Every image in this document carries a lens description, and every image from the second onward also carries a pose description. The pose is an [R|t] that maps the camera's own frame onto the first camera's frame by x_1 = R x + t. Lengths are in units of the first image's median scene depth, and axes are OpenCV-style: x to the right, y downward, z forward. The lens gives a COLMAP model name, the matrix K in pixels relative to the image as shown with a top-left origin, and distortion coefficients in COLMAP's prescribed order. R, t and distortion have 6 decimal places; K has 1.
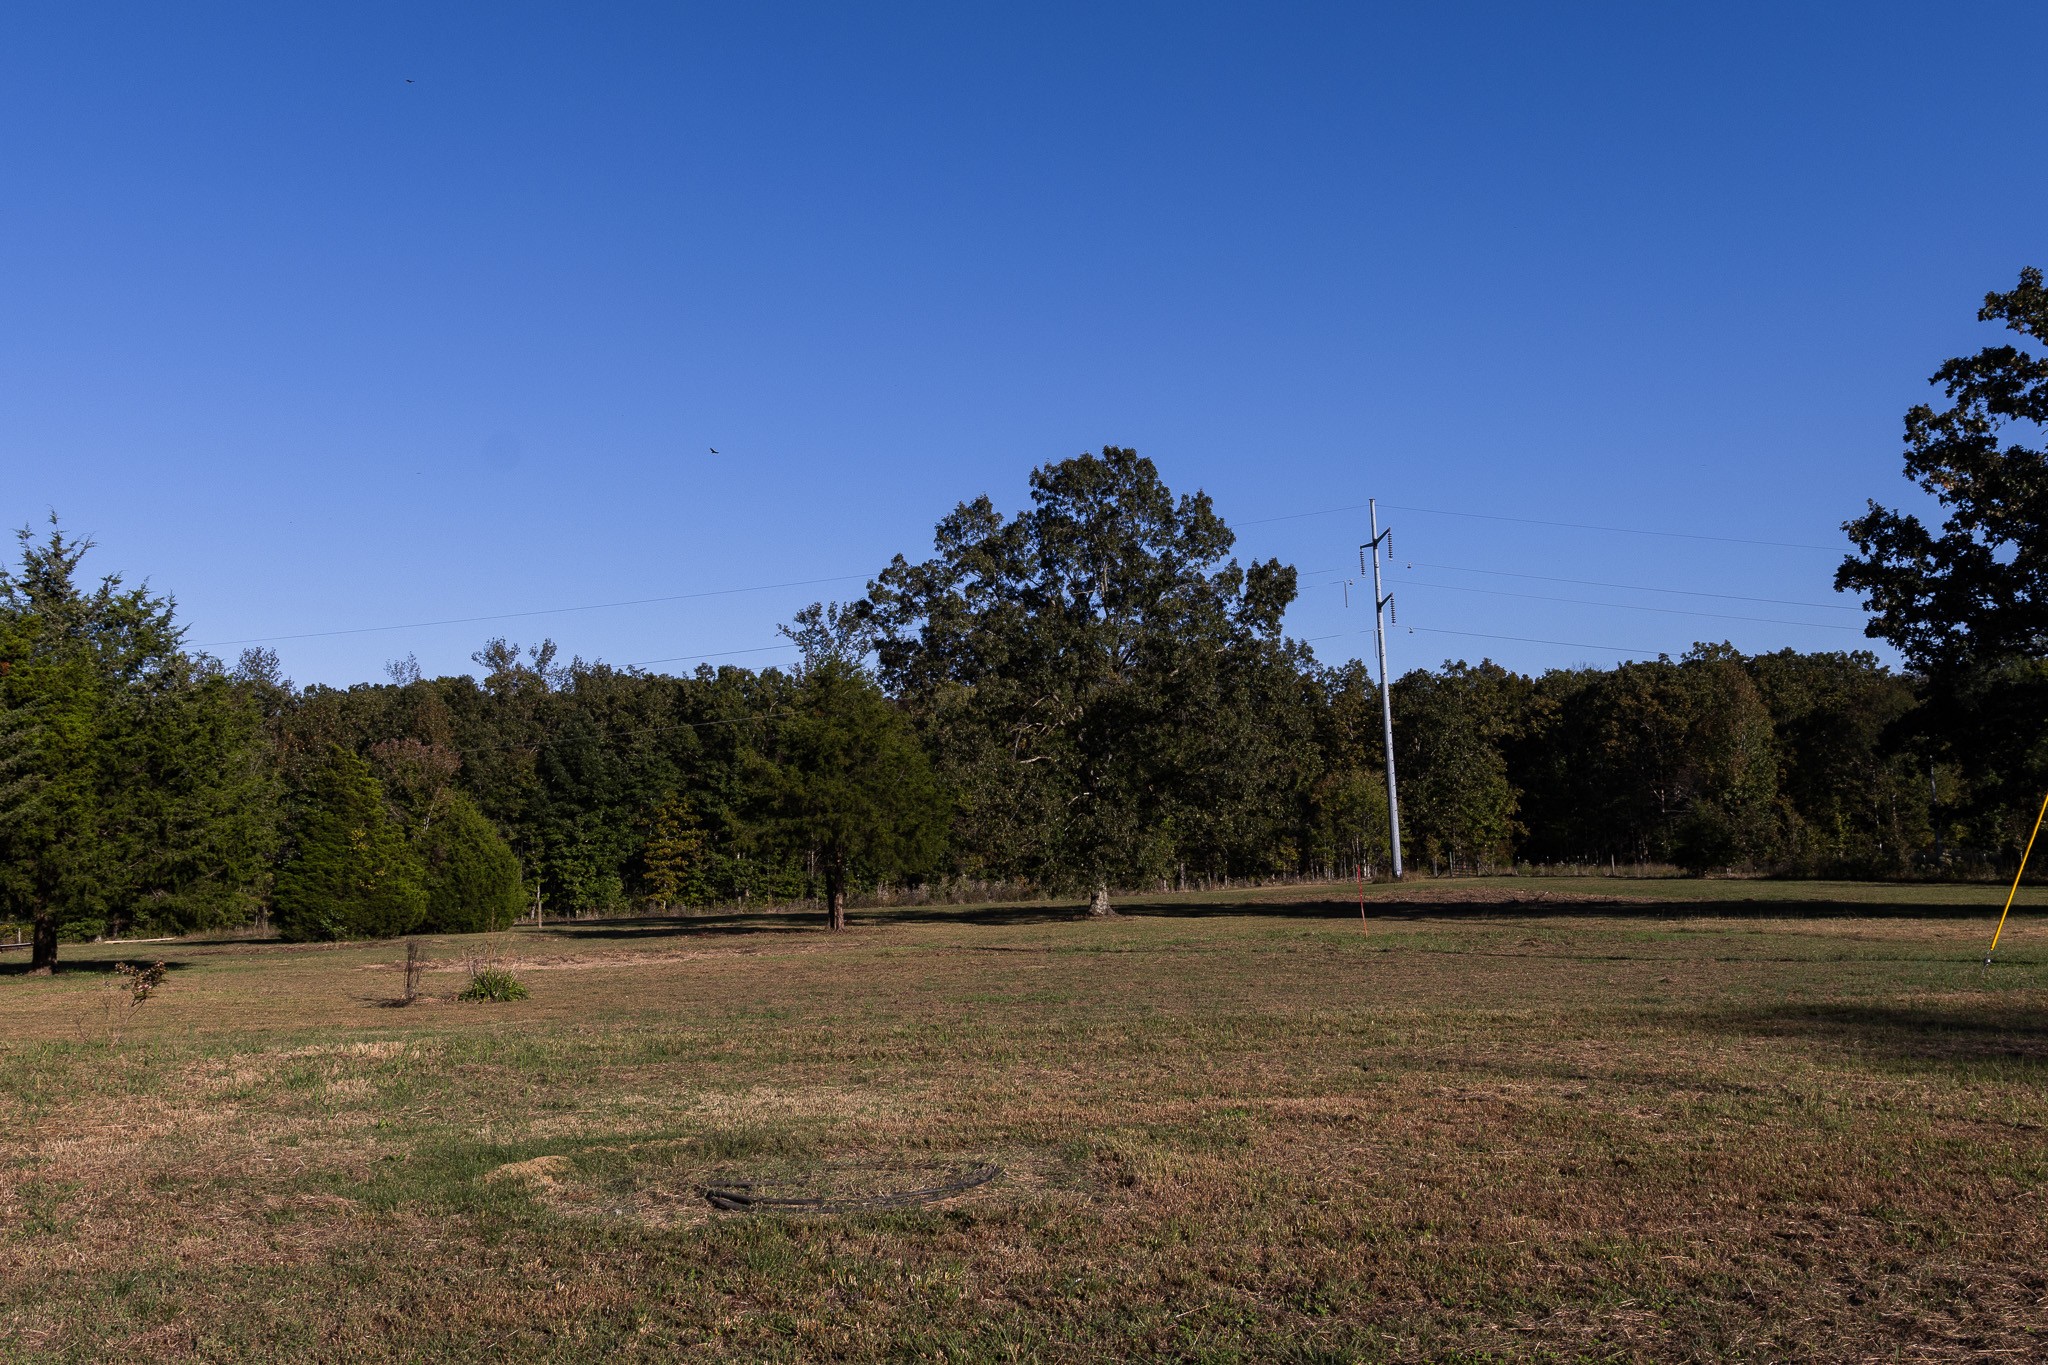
lens RADIAL K [[1740.1, 0, 1027.6], [0, 1740.1, 682.9], [0, 0, 1]] dist [-0.004839, 0.004835]
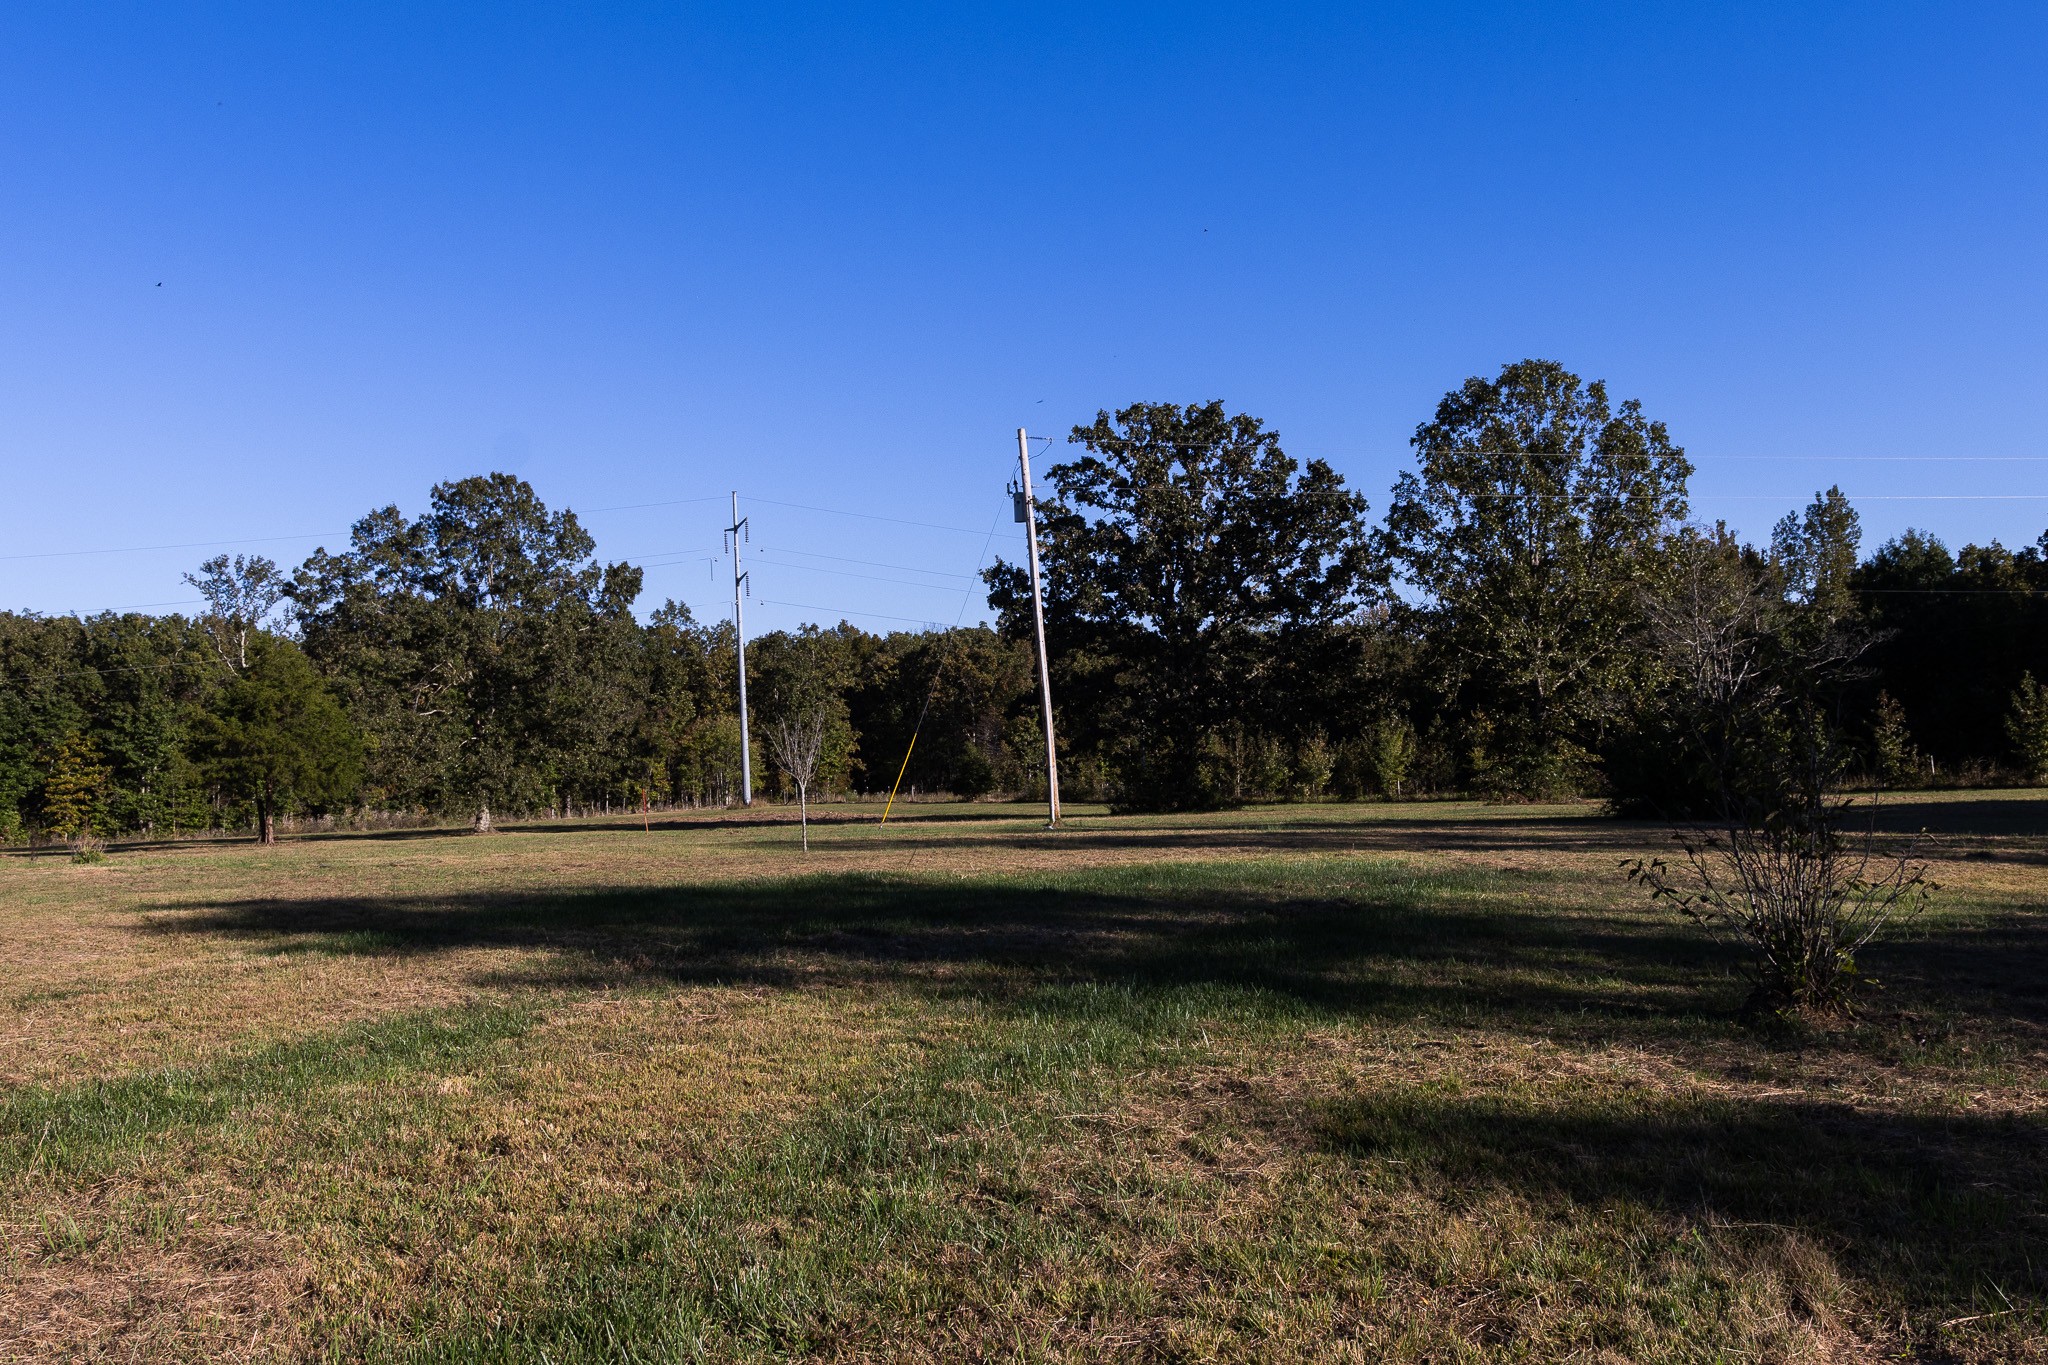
lens RADIAL K [[1705.0, 0, 1024.0], [0, 1705.0, 682.5], [0, 0, 1]] dist [-0.011585, 0.002480]
pose [[0.944432, 0.014841, 0.328372, 0.003701], [-0.026602, 0.999154, 0.031353, -0.026951], [-0.327629, -0.038347, 0.944028, -0.309354]]
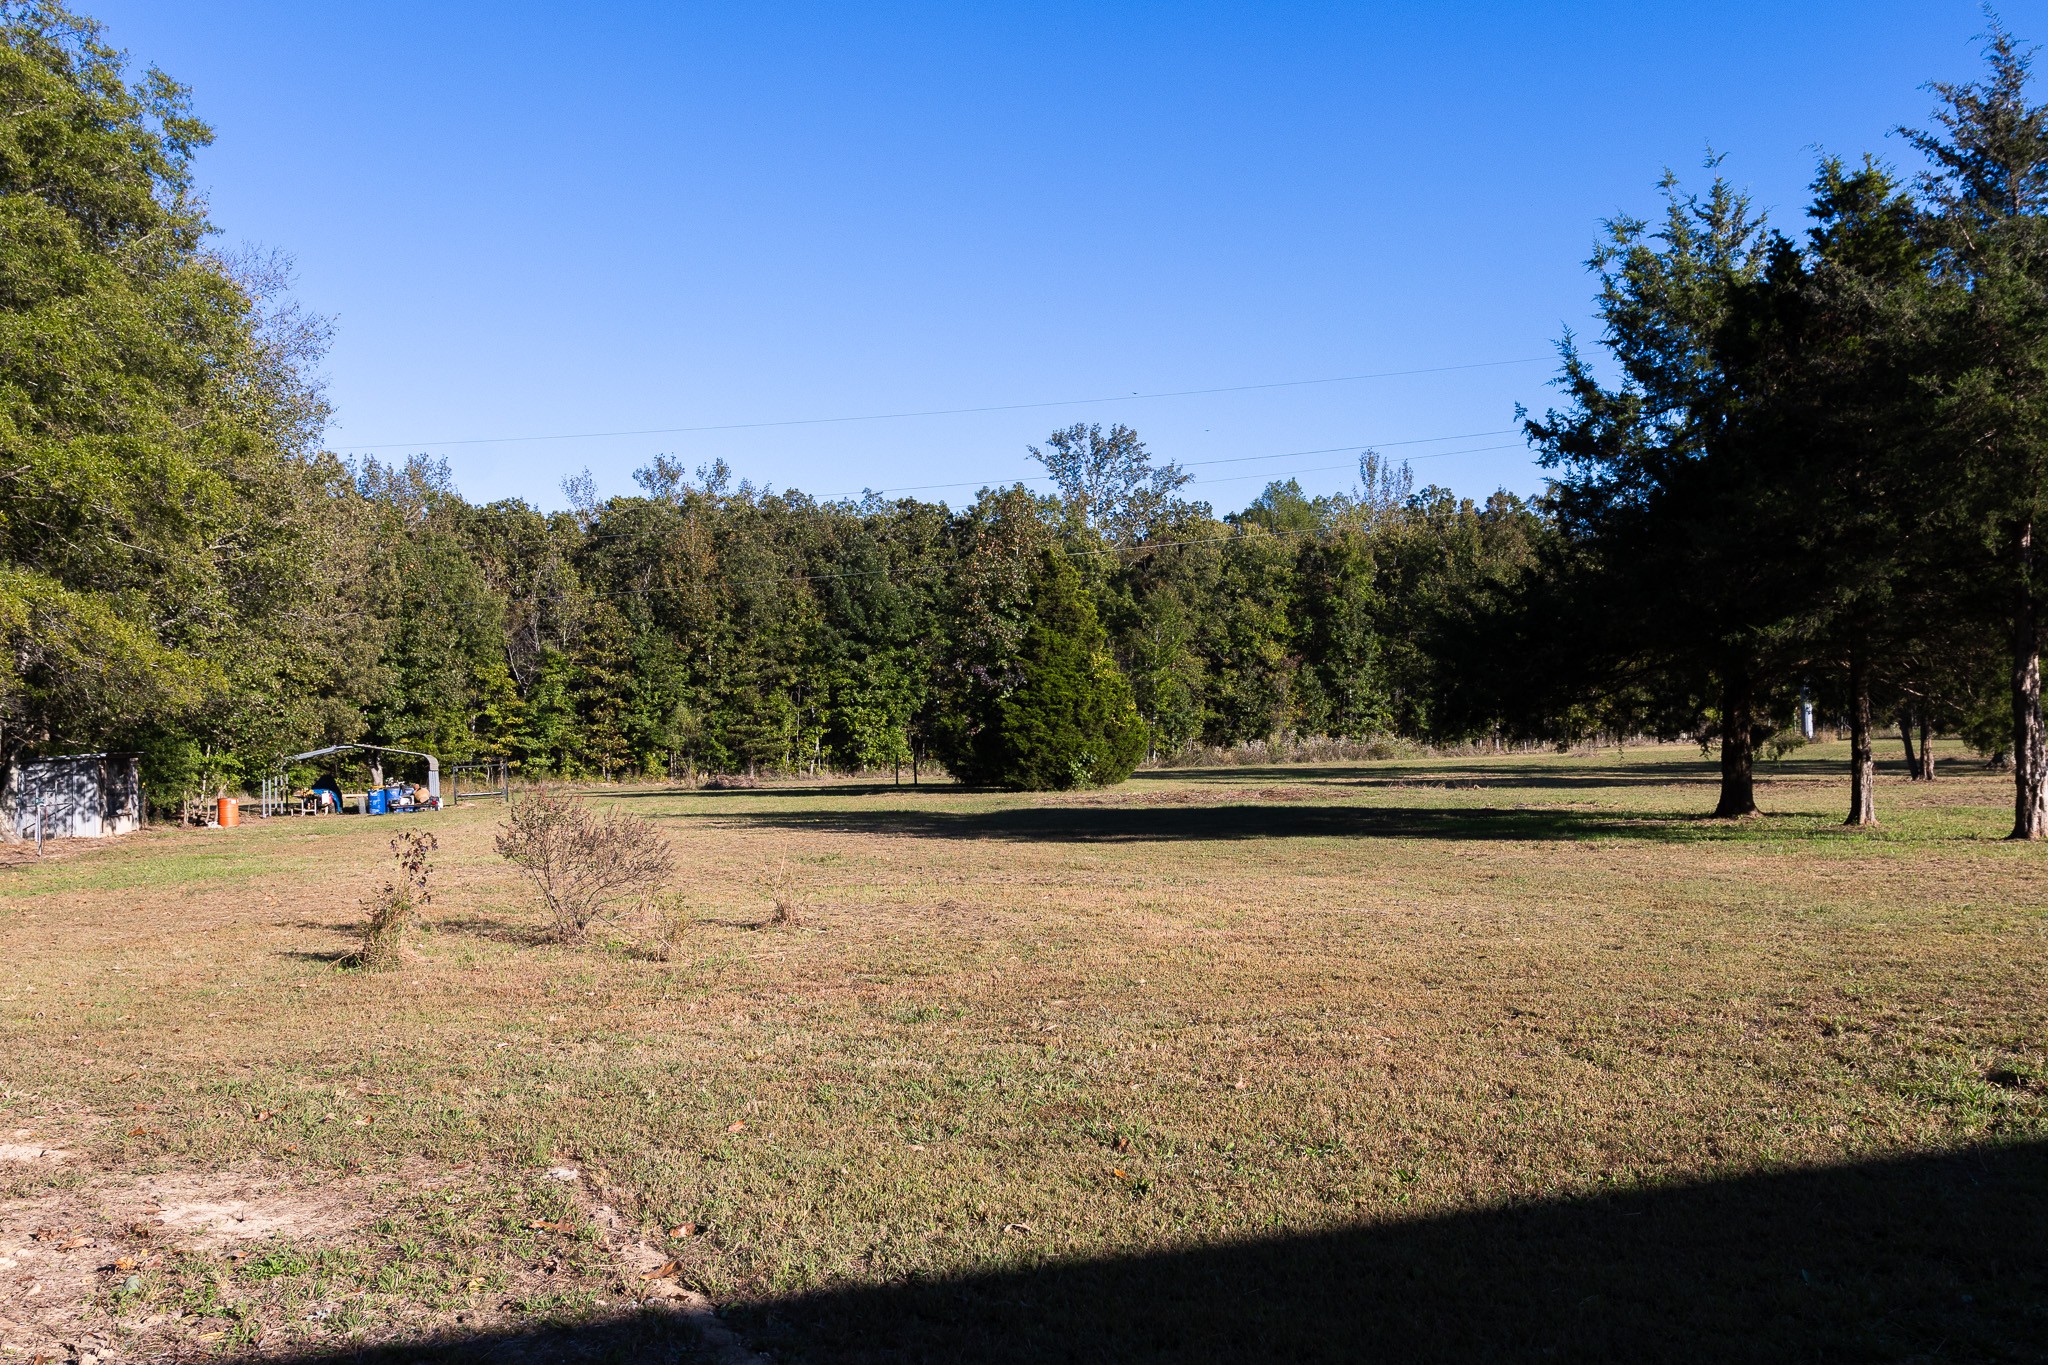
lens RADIAL K [[1803.0, 0, 1024.0], [0, 1803.0, 682.5], [0, 0, 1]] dist [0.013876, 0.004383]
pose [[0.992795, 0.016087, 0.118739, -0.520916], [-0.024964, 0.996971, 0.073659, 0.037508], [-0.117195, -0.076092, 0.990190, 0.177336]]
